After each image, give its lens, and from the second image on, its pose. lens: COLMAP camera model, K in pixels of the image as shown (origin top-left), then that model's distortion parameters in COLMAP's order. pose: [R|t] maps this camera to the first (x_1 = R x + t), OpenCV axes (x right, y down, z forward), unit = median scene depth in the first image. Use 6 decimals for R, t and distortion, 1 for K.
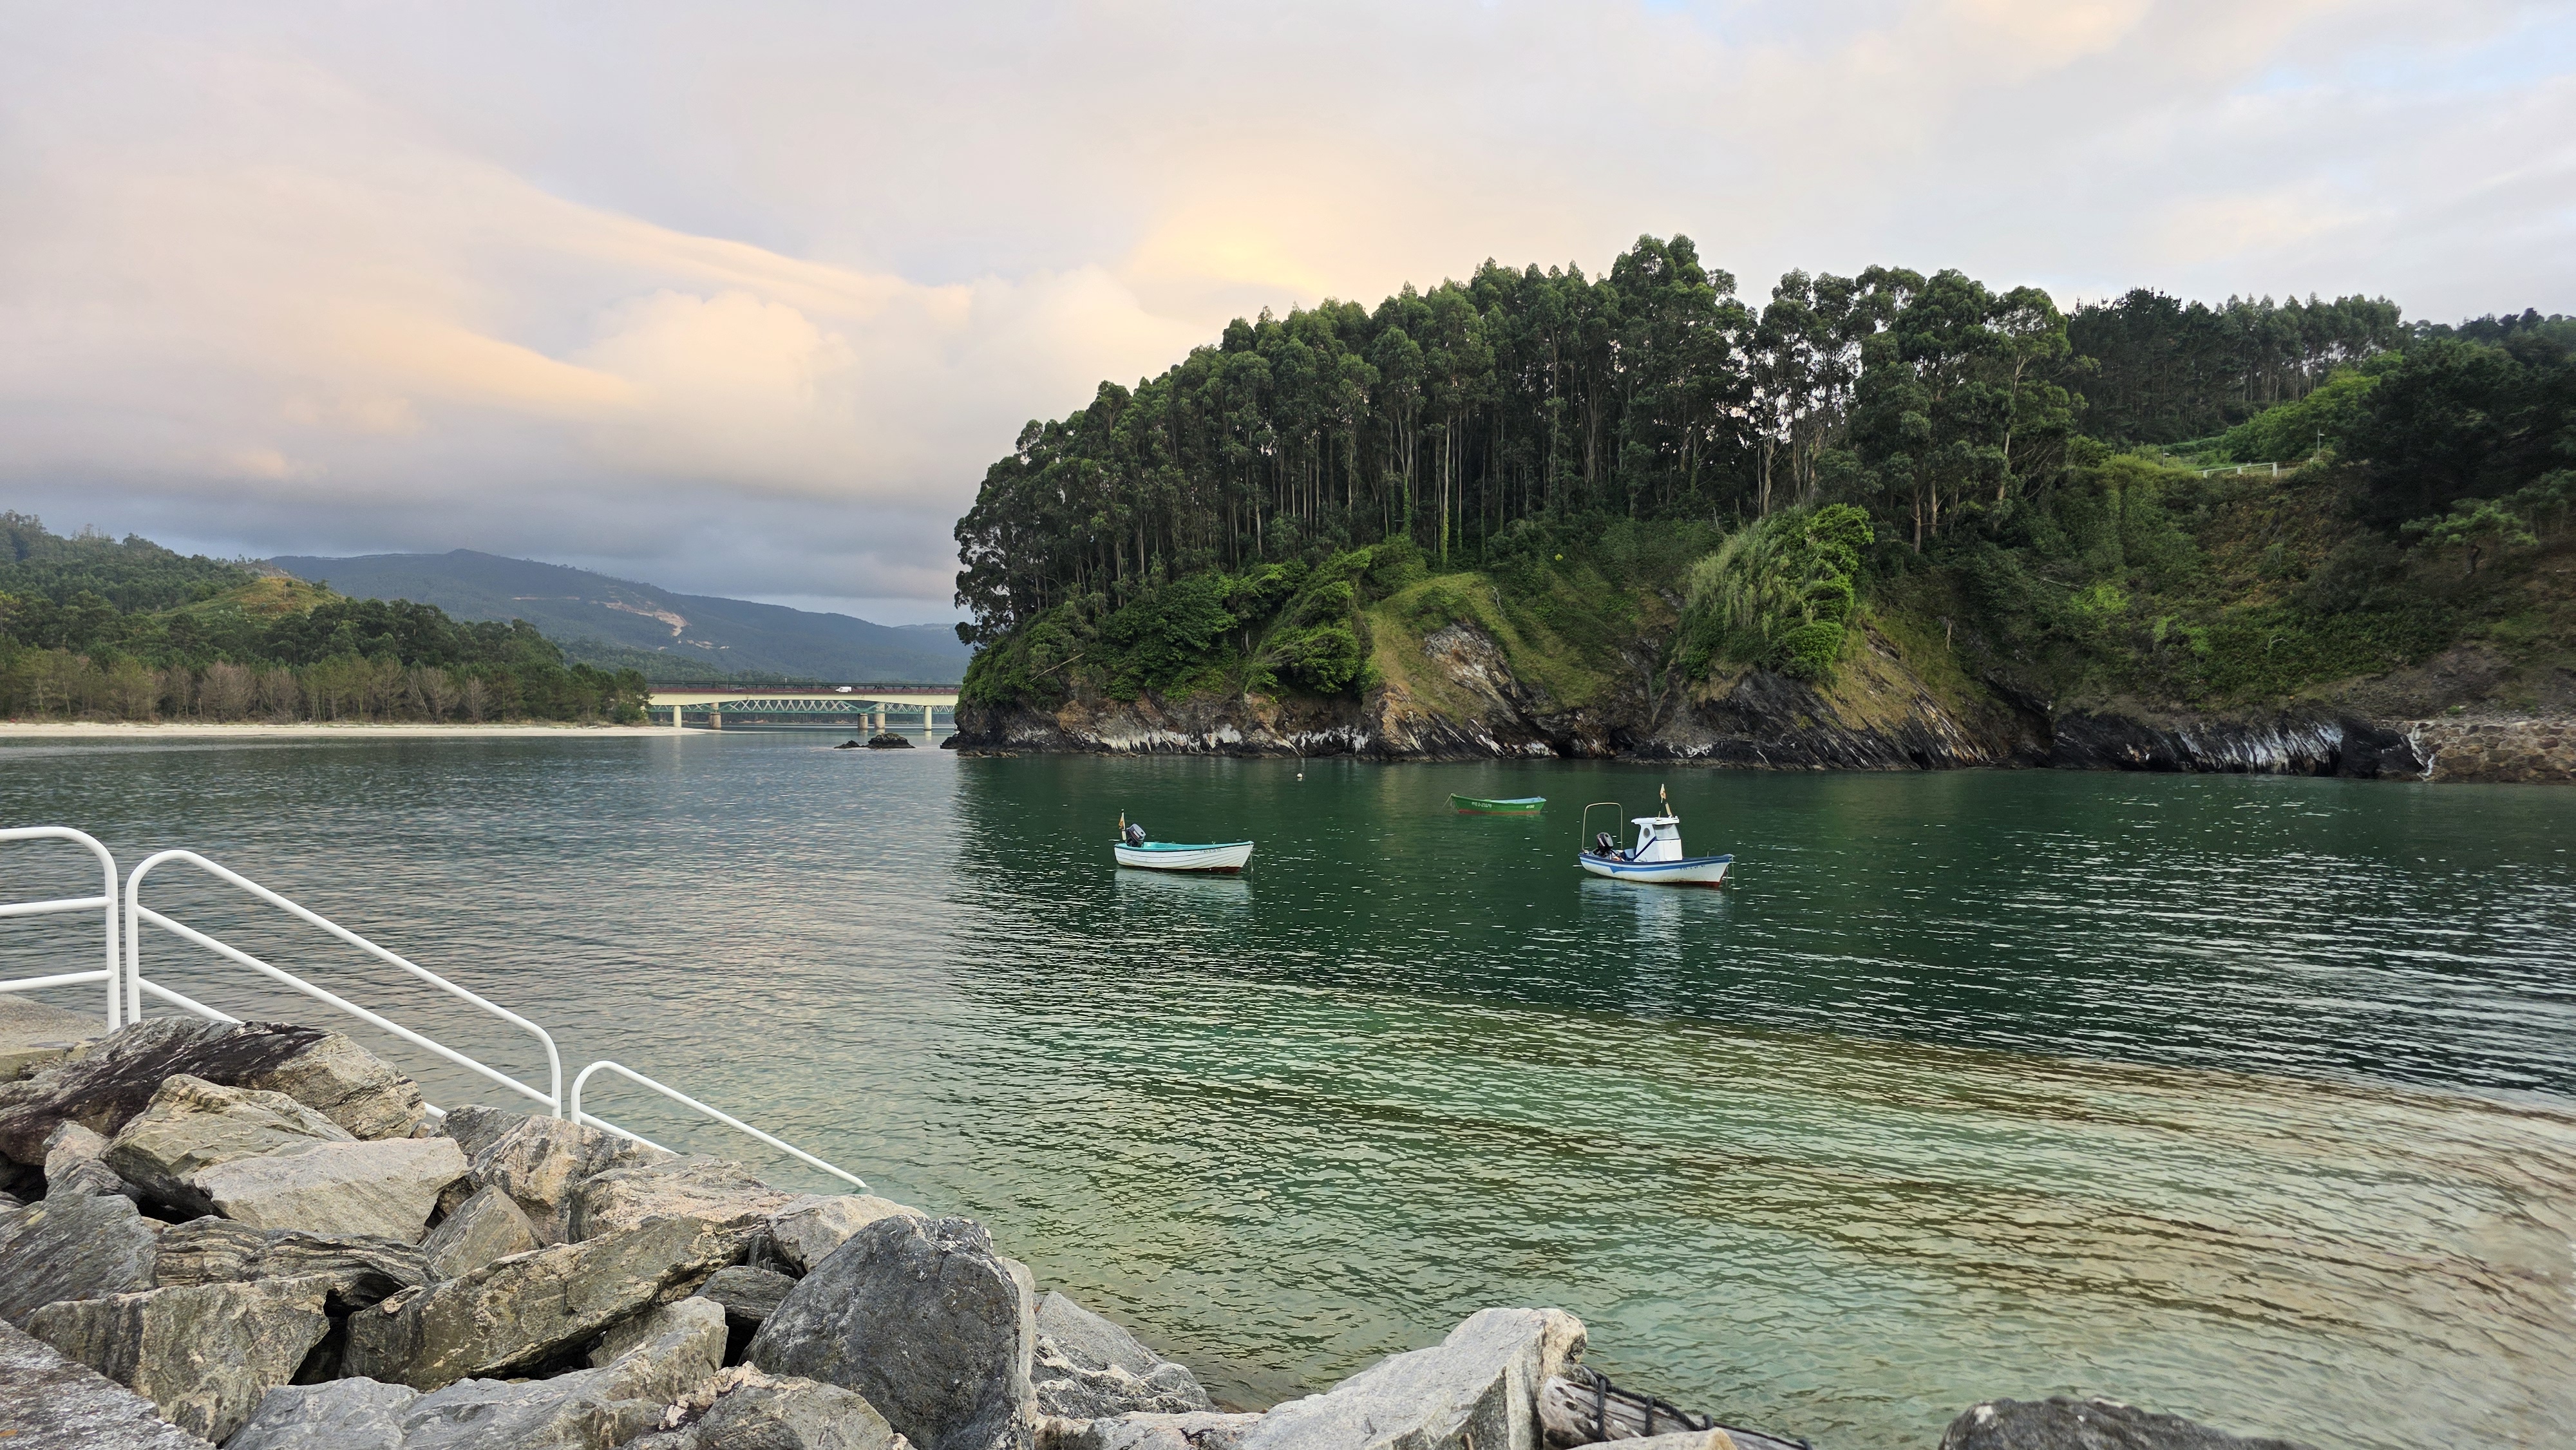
lens RADIAL K [[1724.6, 0, 1282.1], [0, 1724.6, 731.3], [0, 0, 1]] dist [0.057625, -0.052833]
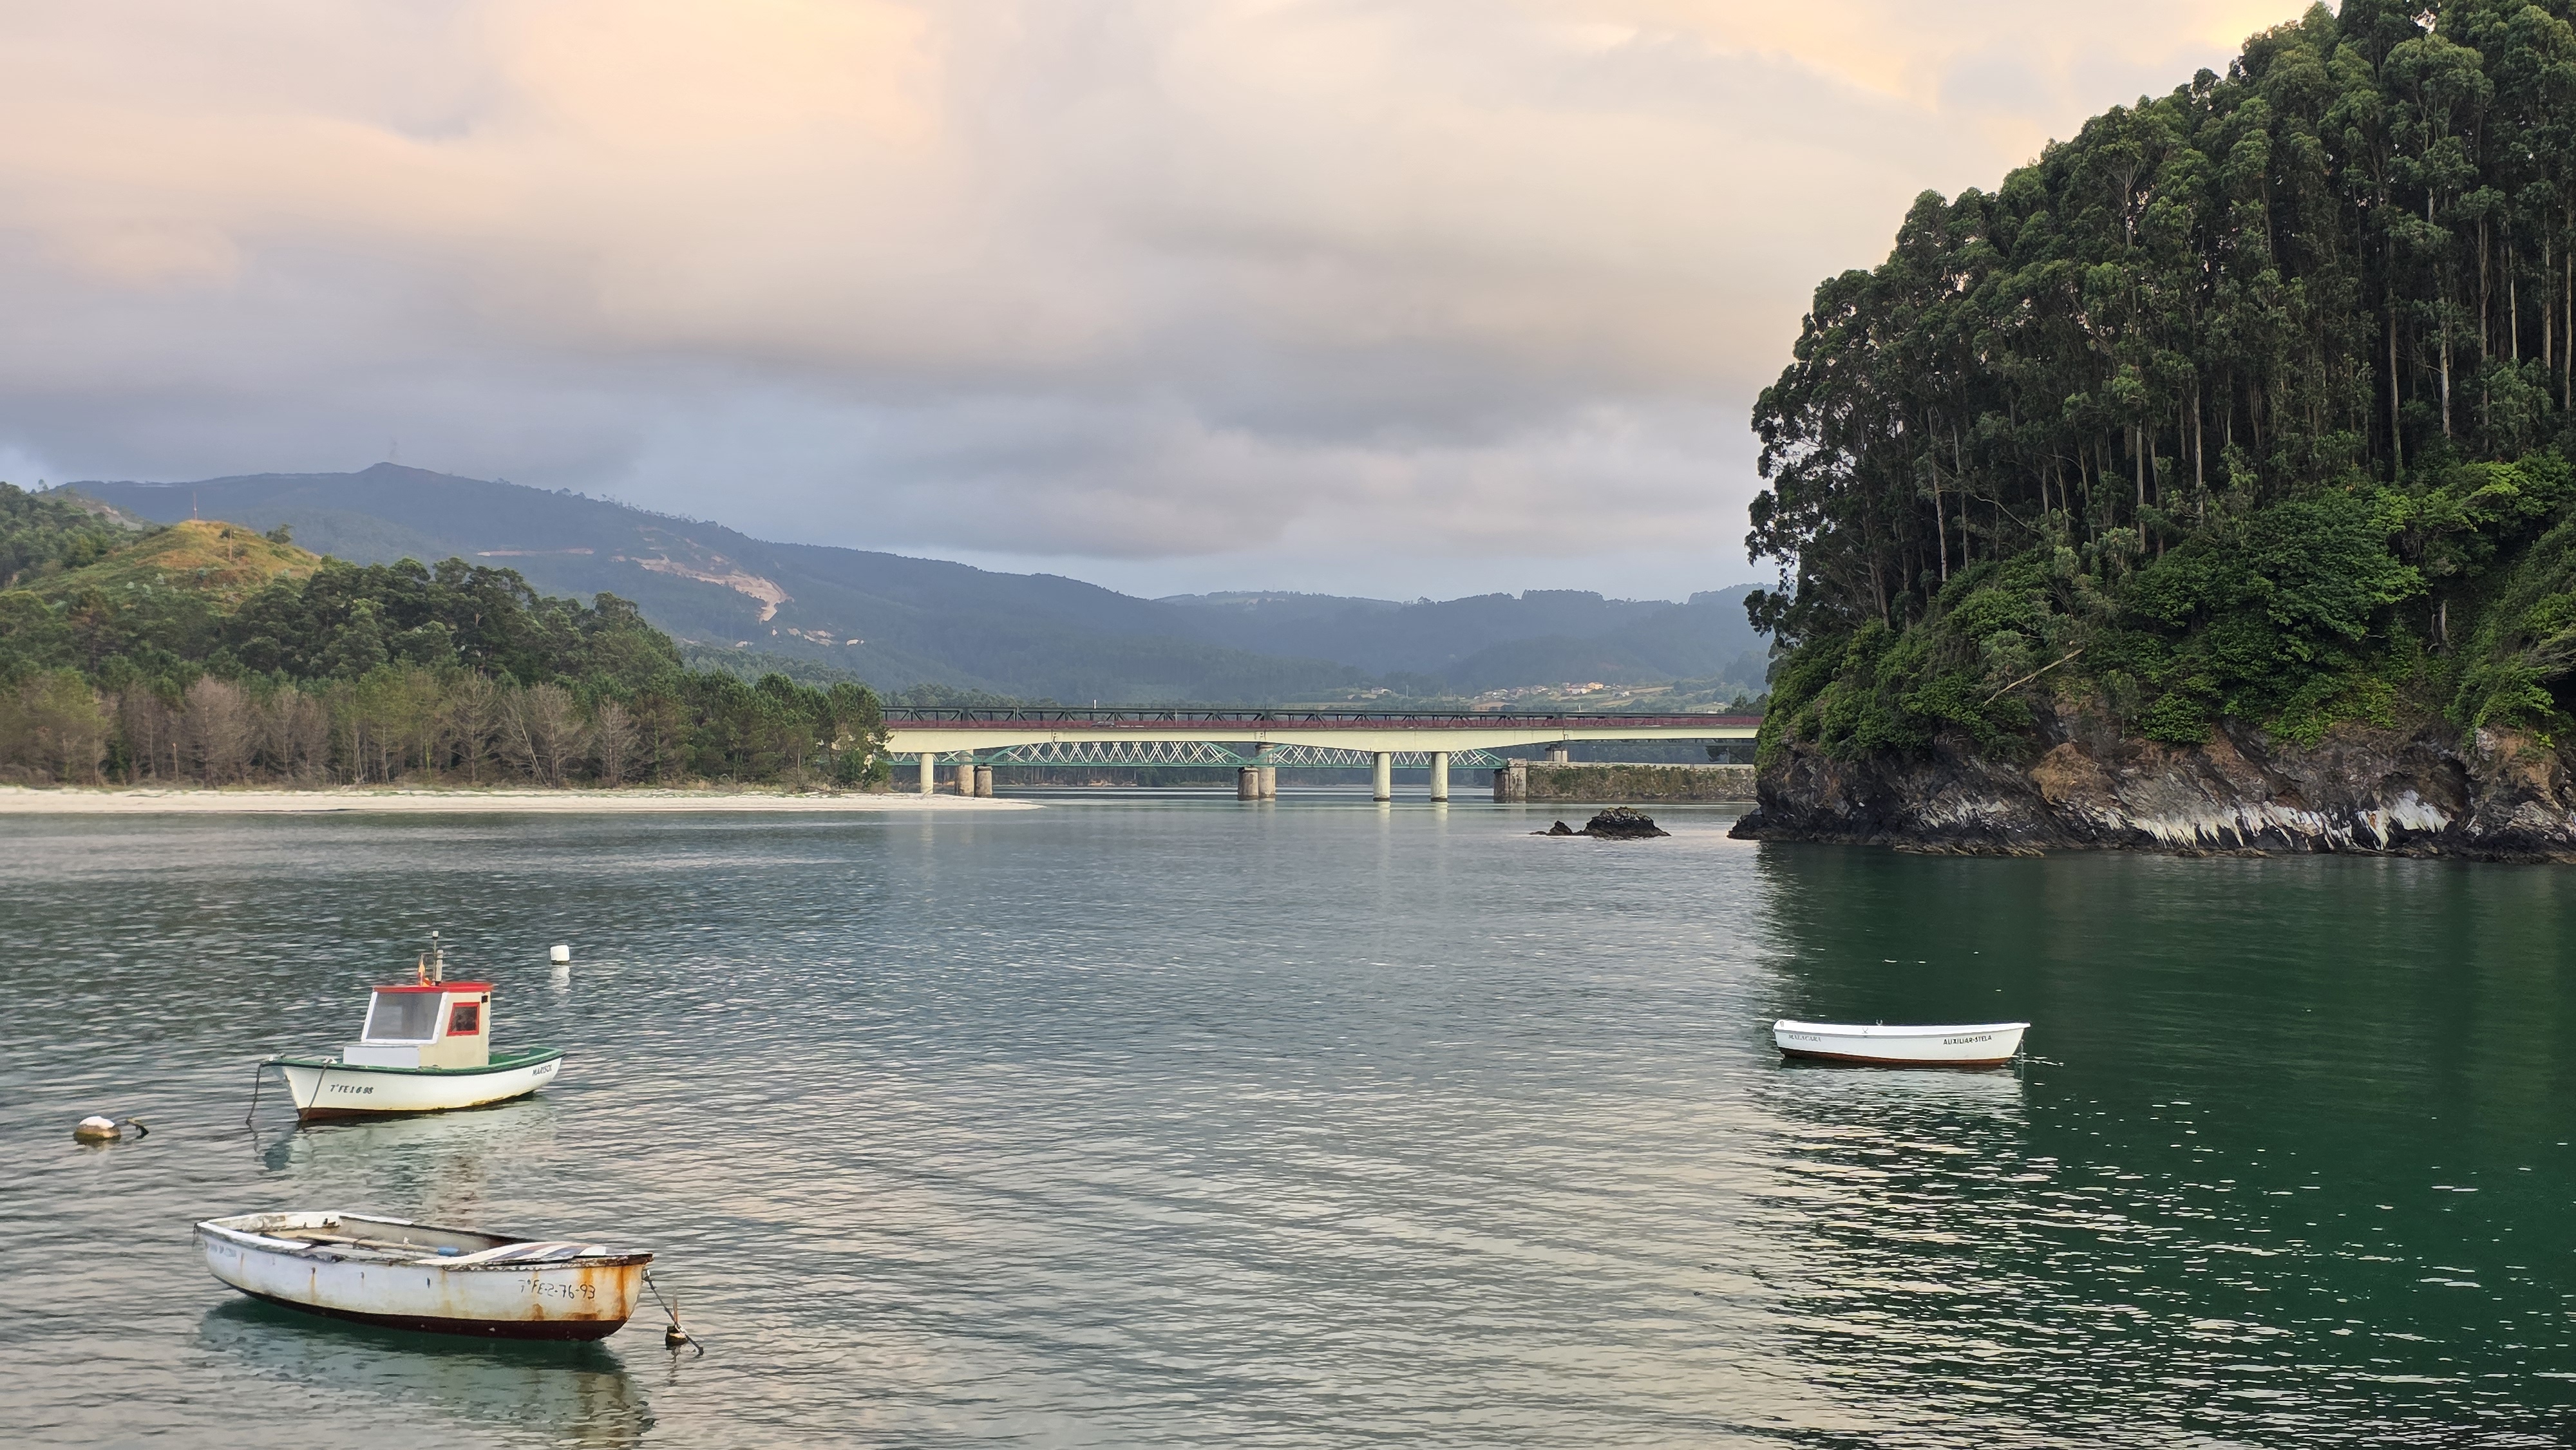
lens RADIAL K [[3456.9, 0, 1283.3], [0, 3456.9, 705.9], [0, 0, 1]] dist [0.086332, 0.000000]
pose [[0.983261, -0.004048, -0.182159, -0.075076], [-0.001053, 0.999610, -0.027895, -0.000187], [0.182201, 0.027619, 0.982873, -0.016146]]
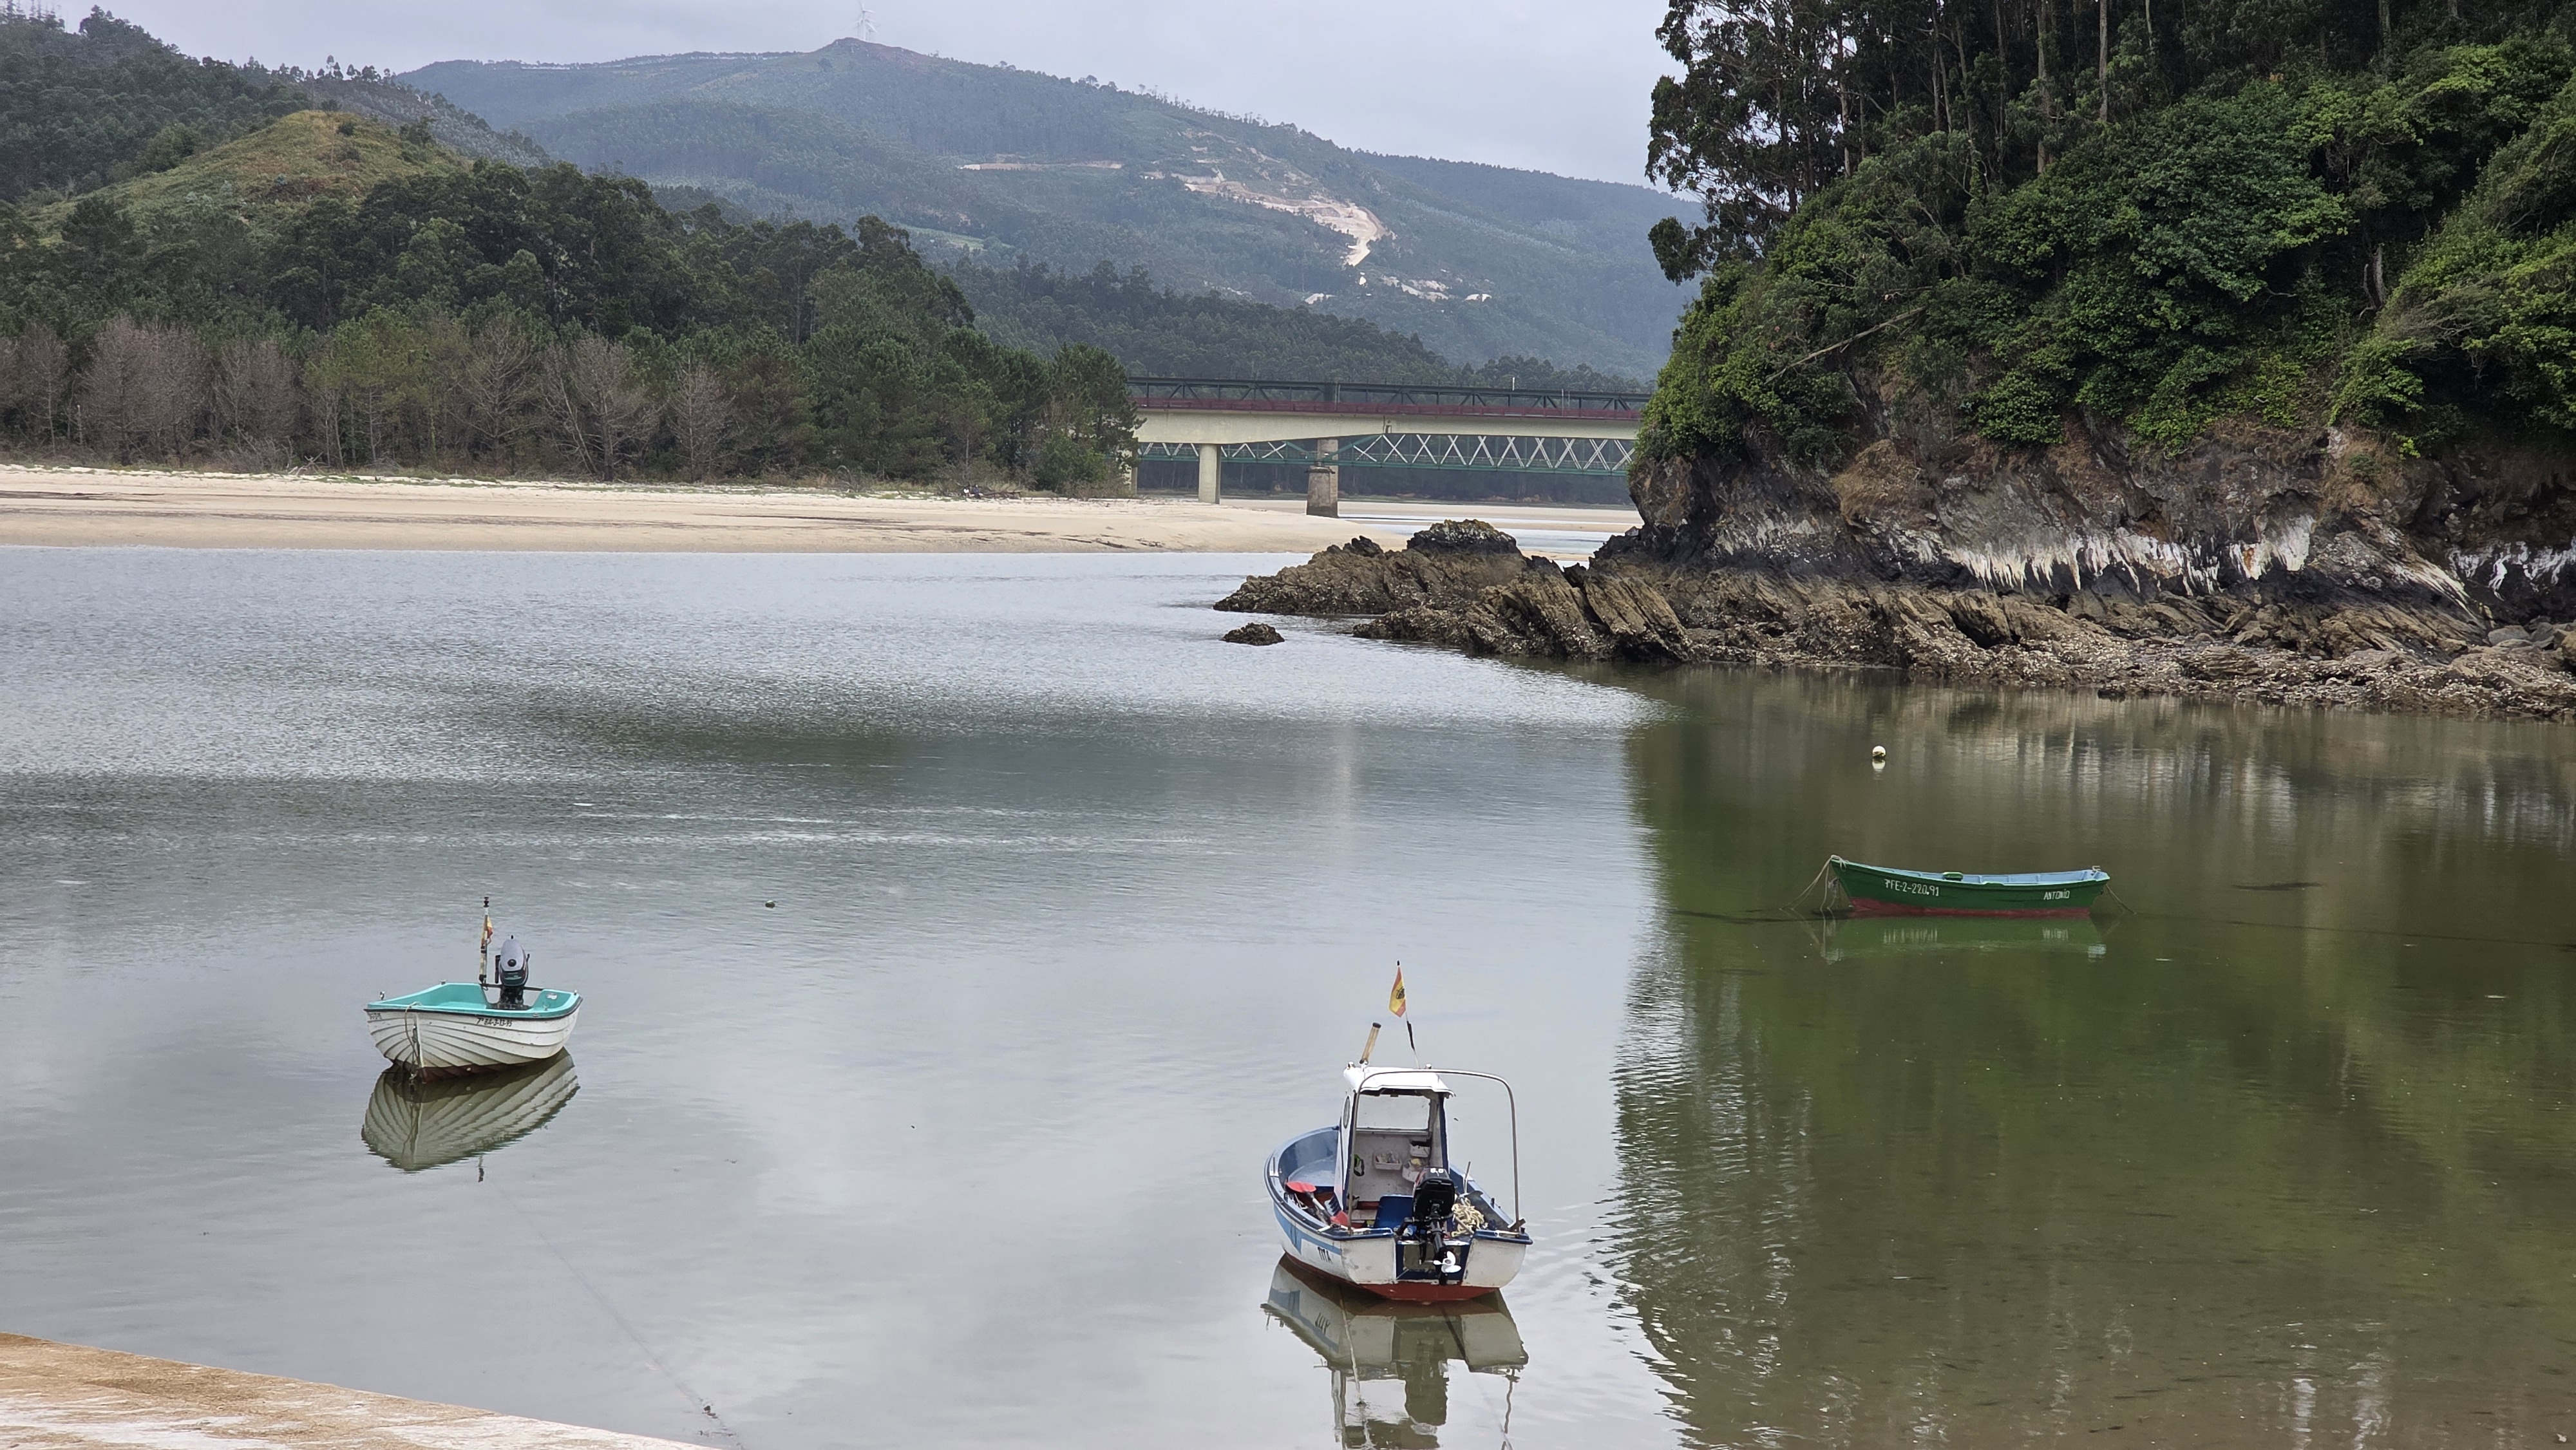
lens RADIAL K [[4898.8, 0, 1292.0], [0, 4898.8, 751.3], [0, 0, 1]] dist [0.005141, 0.000000]
pose [[0.938886, 0.041259, -0.341747, 0.051799], [-0.026629, 0.998521, 0.047391, 0.000684], [0.343197, -0.035394, 0.938596, 0.005792]]
